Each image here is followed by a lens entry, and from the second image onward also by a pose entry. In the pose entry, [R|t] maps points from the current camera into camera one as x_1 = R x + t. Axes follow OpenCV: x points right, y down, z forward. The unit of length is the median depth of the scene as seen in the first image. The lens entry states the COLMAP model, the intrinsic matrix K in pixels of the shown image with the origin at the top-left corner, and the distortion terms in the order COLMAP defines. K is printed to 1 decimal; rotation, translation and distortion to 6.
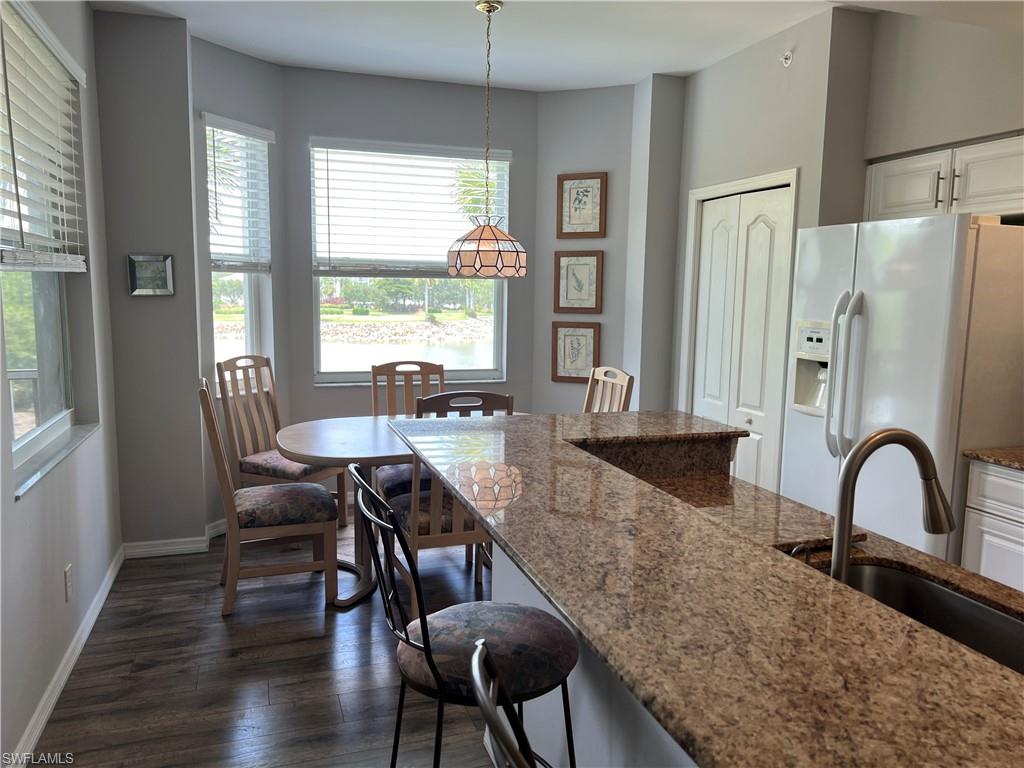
lens RADIAL K [[766.8, 0, 508.7], [0, 766.8, 388.3], [0, 0, 1]] dist [0.060261, -0.077570]
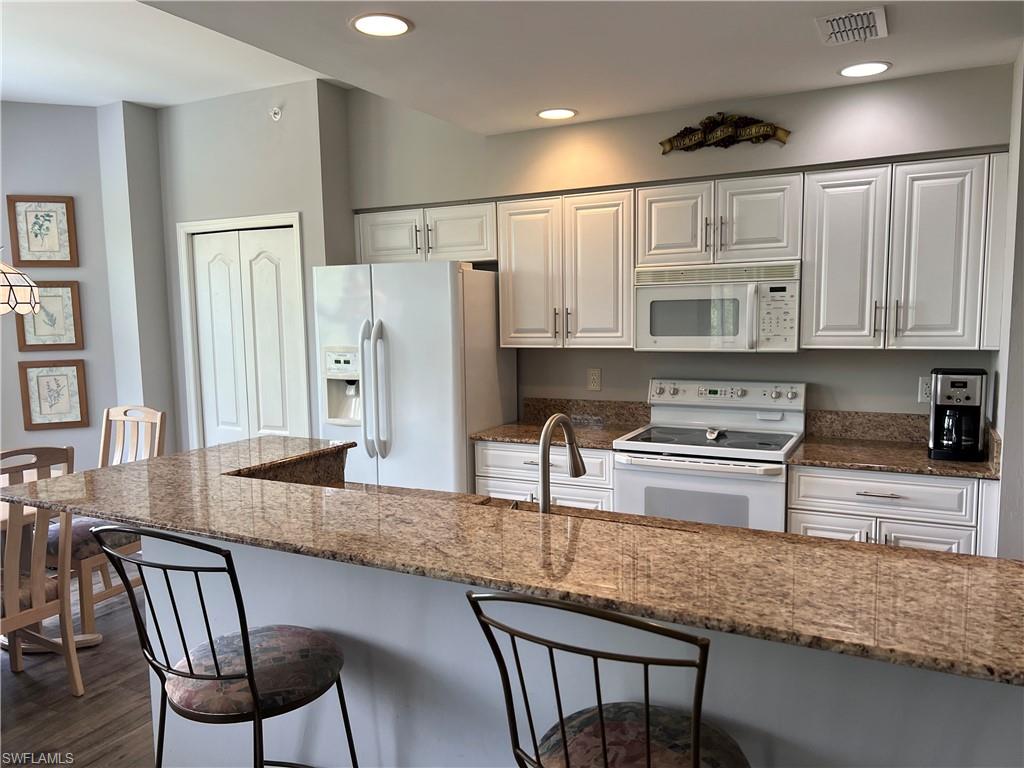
lens RADIAL K [[766.8, 0, 512.6], [0, 766.8, 392.1], [0, 0, 1]] dist [0.060261, -0.077570]
pose [[0.719938, -0.098590, 0.687000, -0.202970], [0.115399, 0.993085, 0.021584, -0.011281], [-0.684377, 0.063740, 0.726336, -0.018765]]
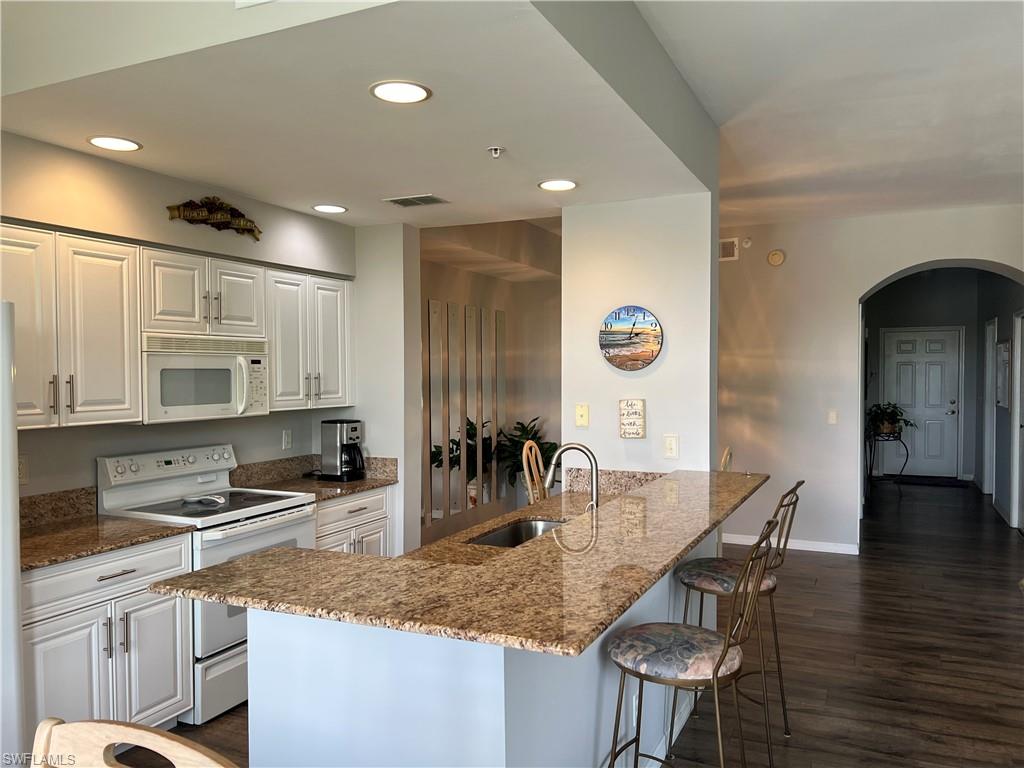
lens RADIAL K [[766.8, 0, 524.9], [0, 766.8, 390.2], [0, 0, 1]] dist [0.060261, -0.077570]
pose [[-0.731859, -0.029517, 0.680817, -0.326466], [0.080080, 0.988414, 0.128937, -0.139890], [-0.676735, 0.148883, -0.721016, 0.907729]]
